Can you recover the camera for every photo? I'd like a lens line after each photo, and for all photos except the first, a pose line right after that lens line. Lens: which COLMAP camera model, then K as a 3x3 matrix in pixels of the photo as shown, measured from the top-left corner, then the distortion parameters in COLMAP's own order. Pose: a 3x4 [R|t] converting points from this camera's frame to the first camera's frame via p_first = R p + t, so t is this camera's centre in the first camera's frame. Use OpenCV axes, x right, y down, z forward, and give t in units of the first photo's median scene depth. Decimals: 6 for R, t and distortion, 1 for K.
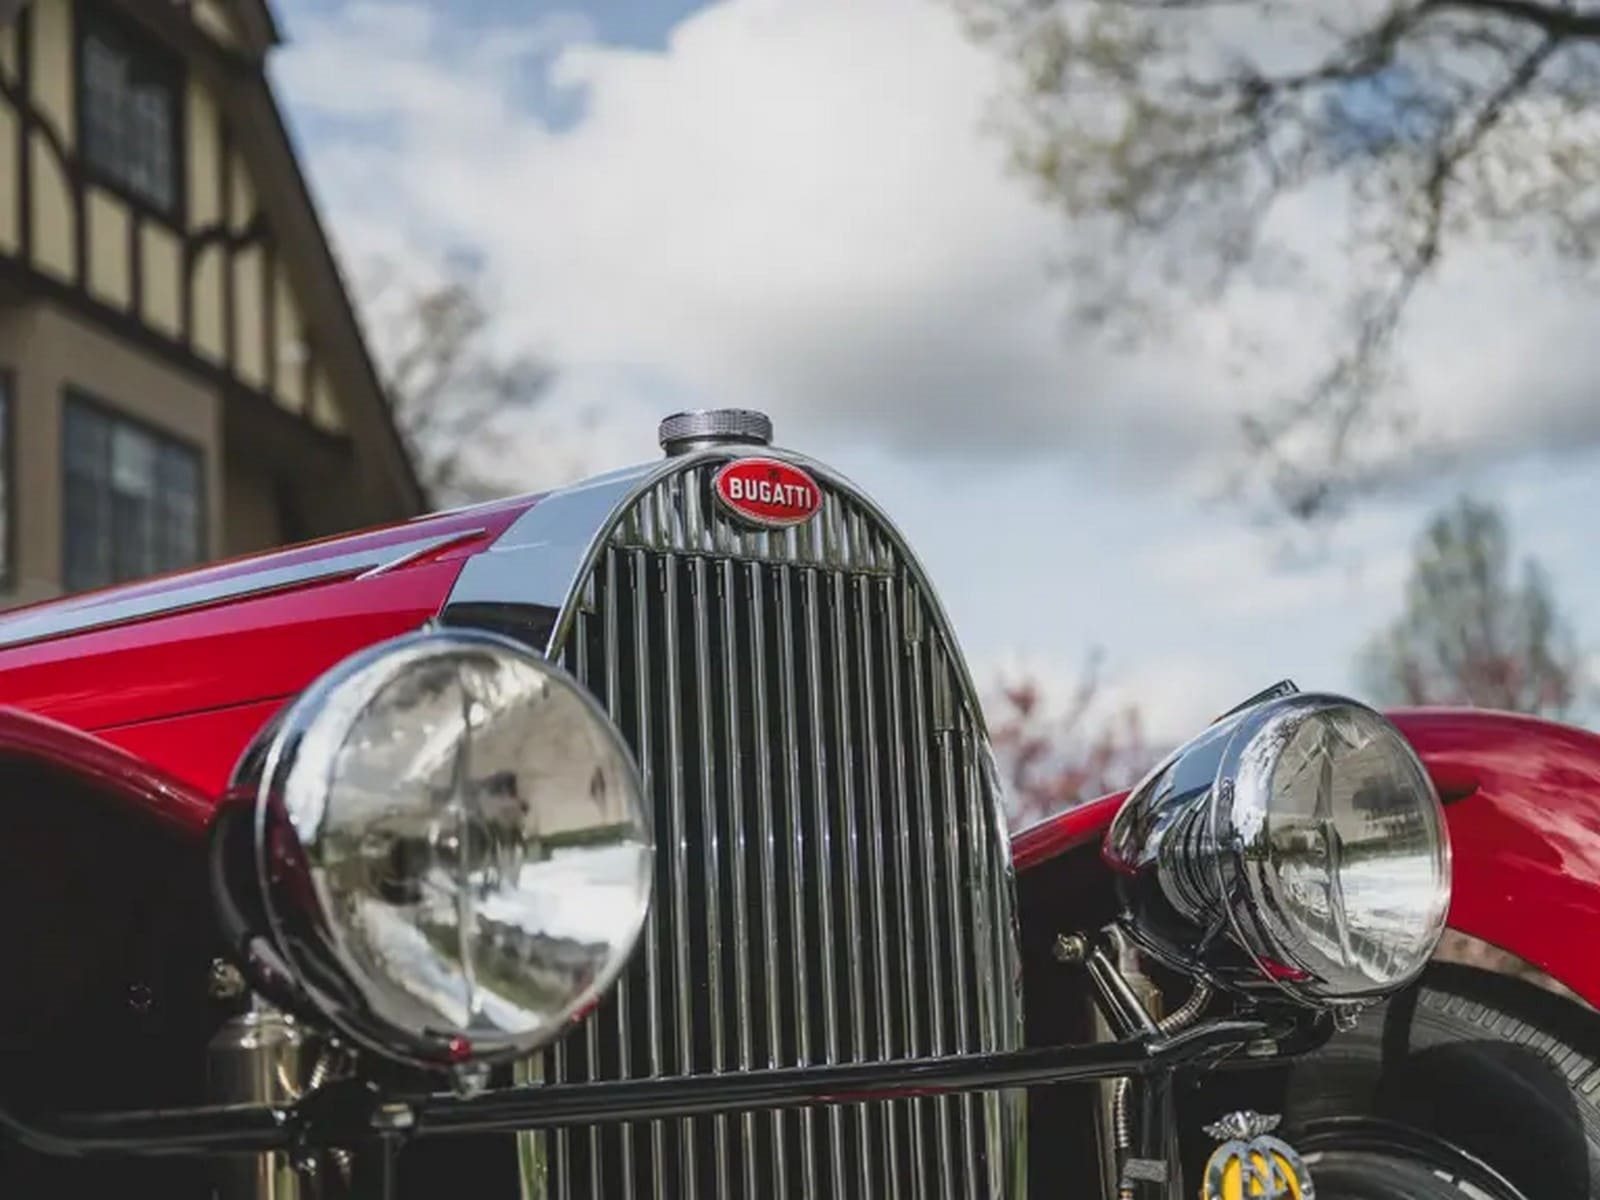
lens RADIAL K [[2342.7, 0, 827.9], [0, 2342.7, 605.8], [0, 0, 1]] dist [0.005969, 0.000000]
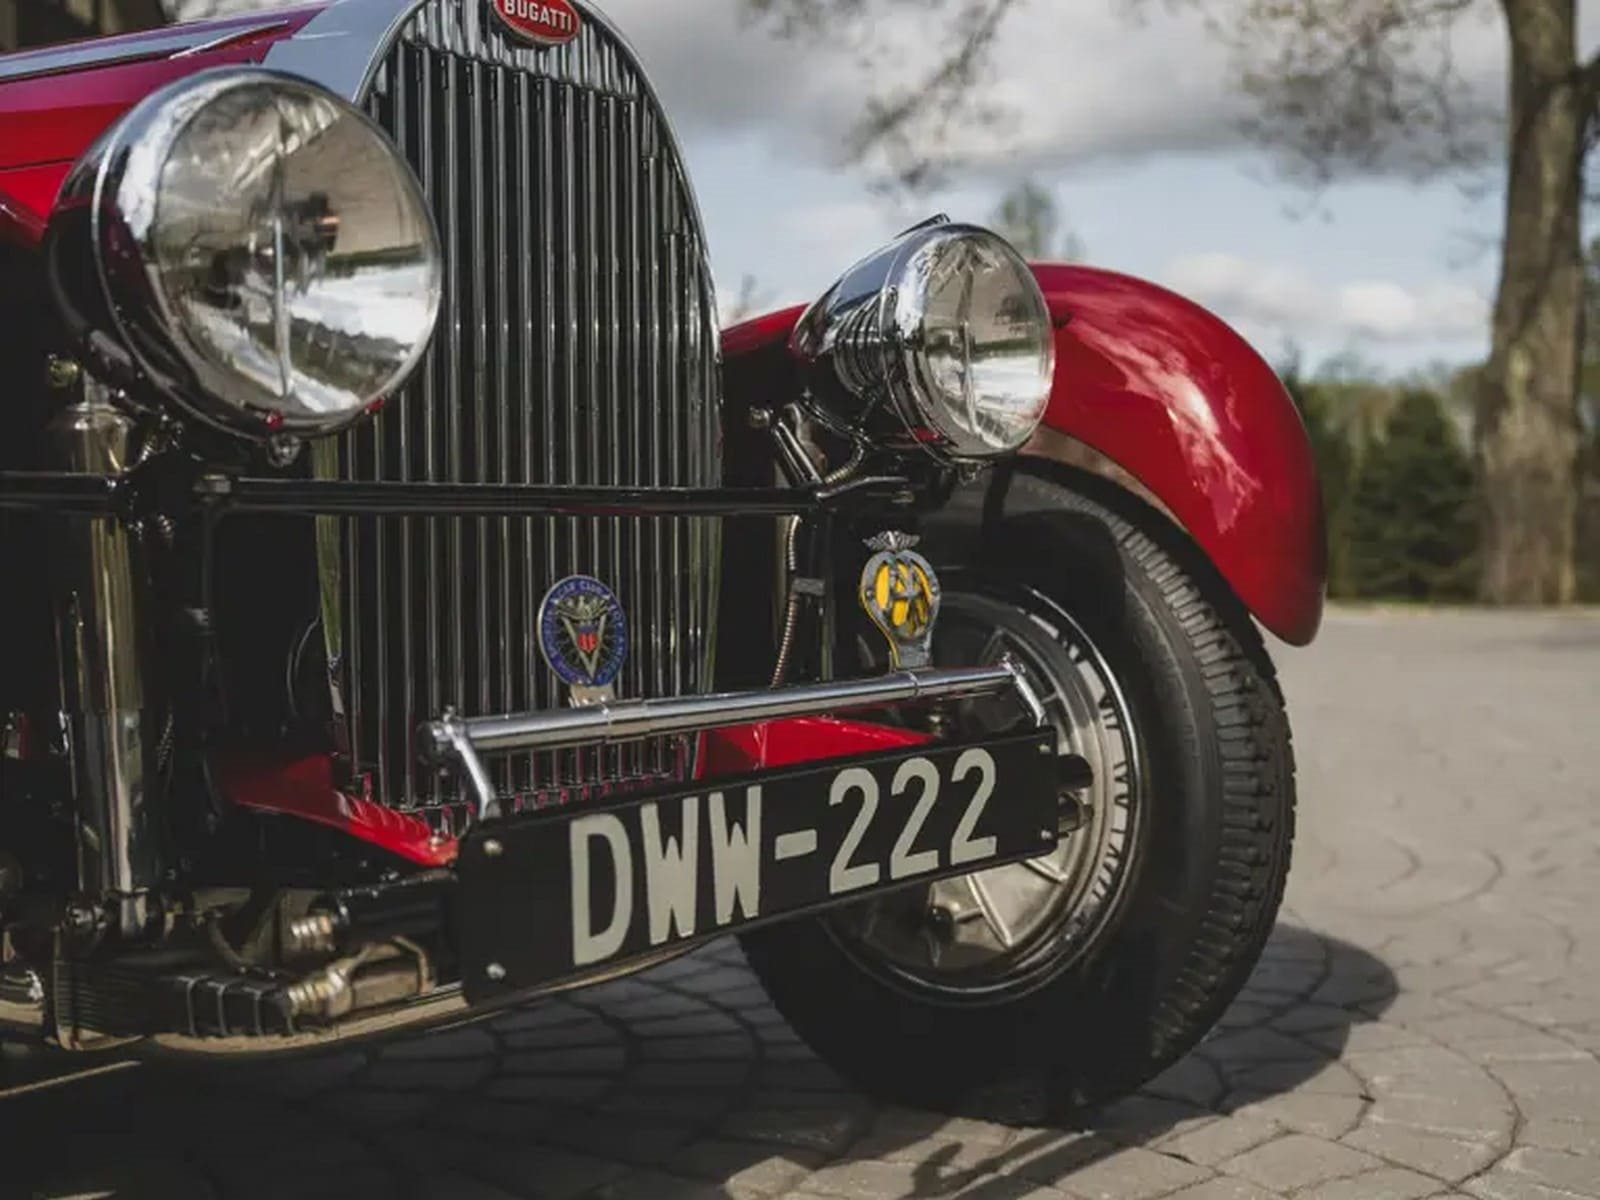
lens RADIAL K [[1777.3, 0, 892.9], [0, 1777.3, 595.1], [0, 0, 1]] dist [0.000649, 0.000000]
pose [[0.978137, 0.034805, 0.205027, -0.022860], [-0.072954, 0.980668, 0.181572, 0.063849], [-0.194743, -0.192560, 0.961767, 0.033981]]
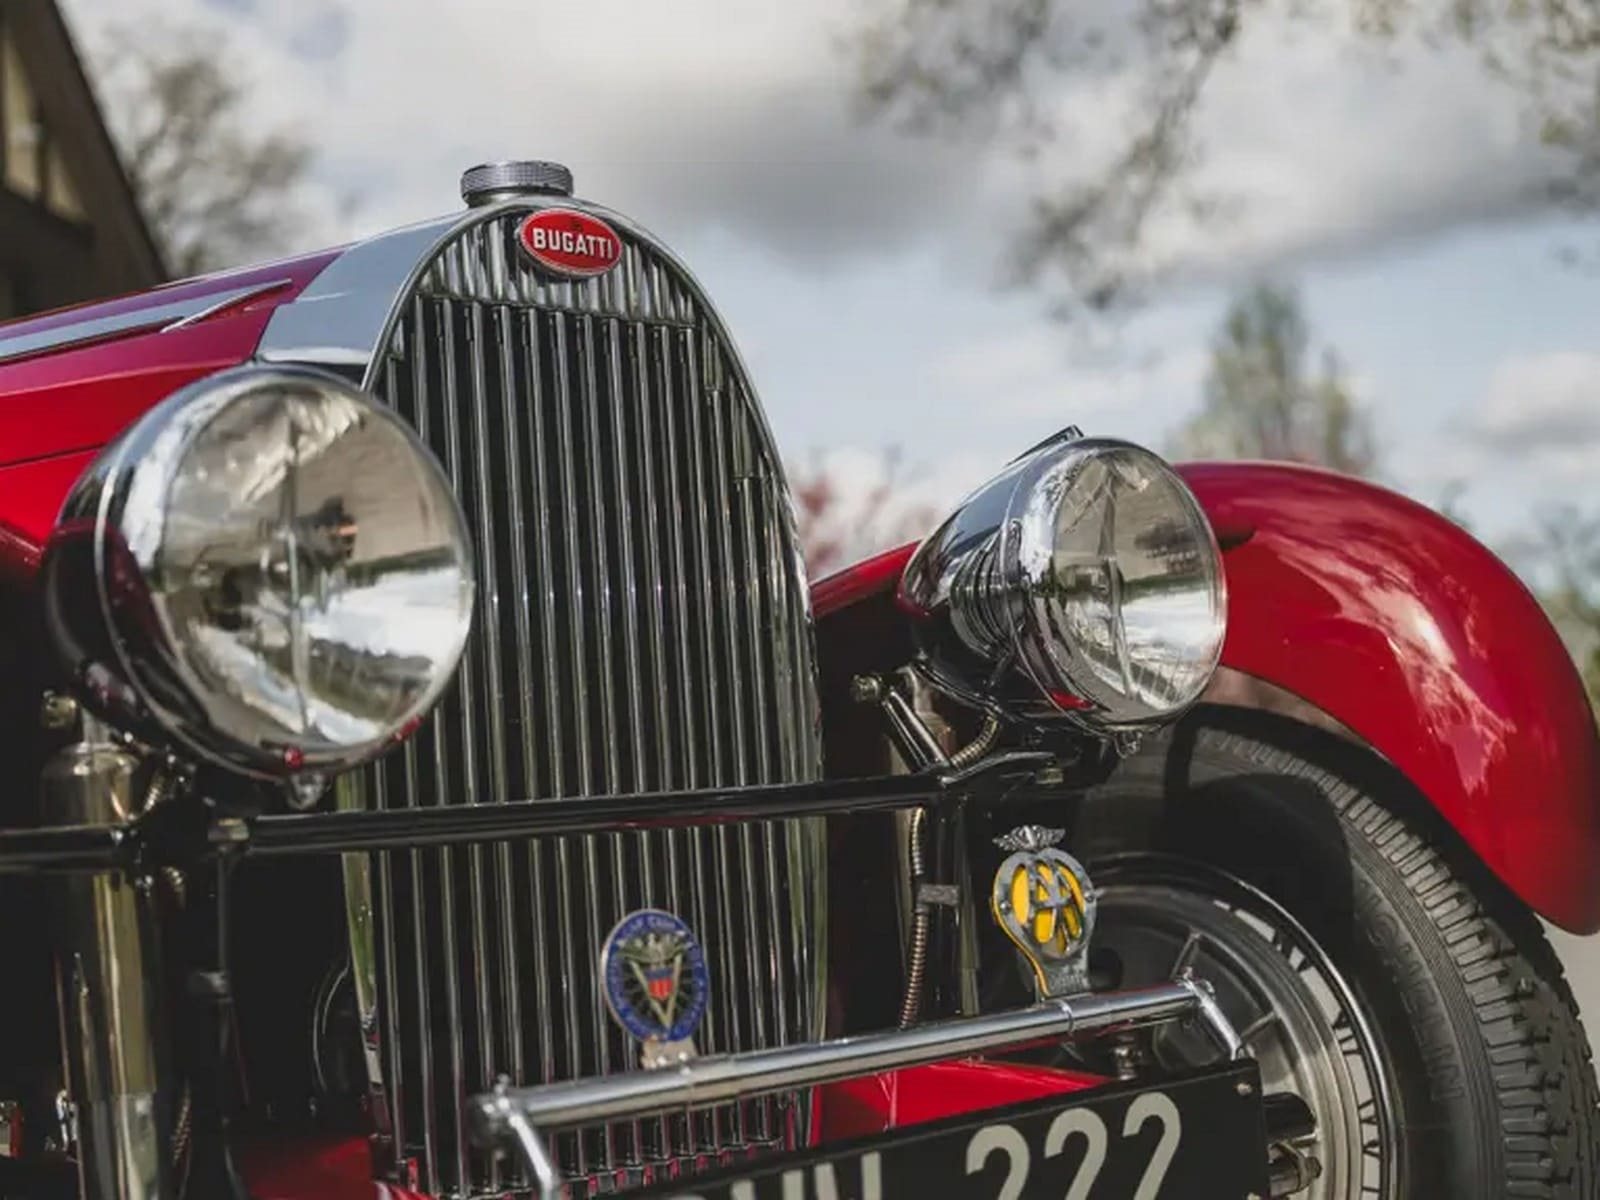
lens RADIAL K [[2469.5, 0, 801.6], [0, 2469.5, 590.5], [0, 0, 1]] dist [-0.003733, 0.000000]
pose [[0.996758, -0.012767, 0.079433, -0.012471], [0.006884, 0.997241, 0.073906, 0.023472], [-0.080157, -0.073120, 0.994097, -0.088341]]
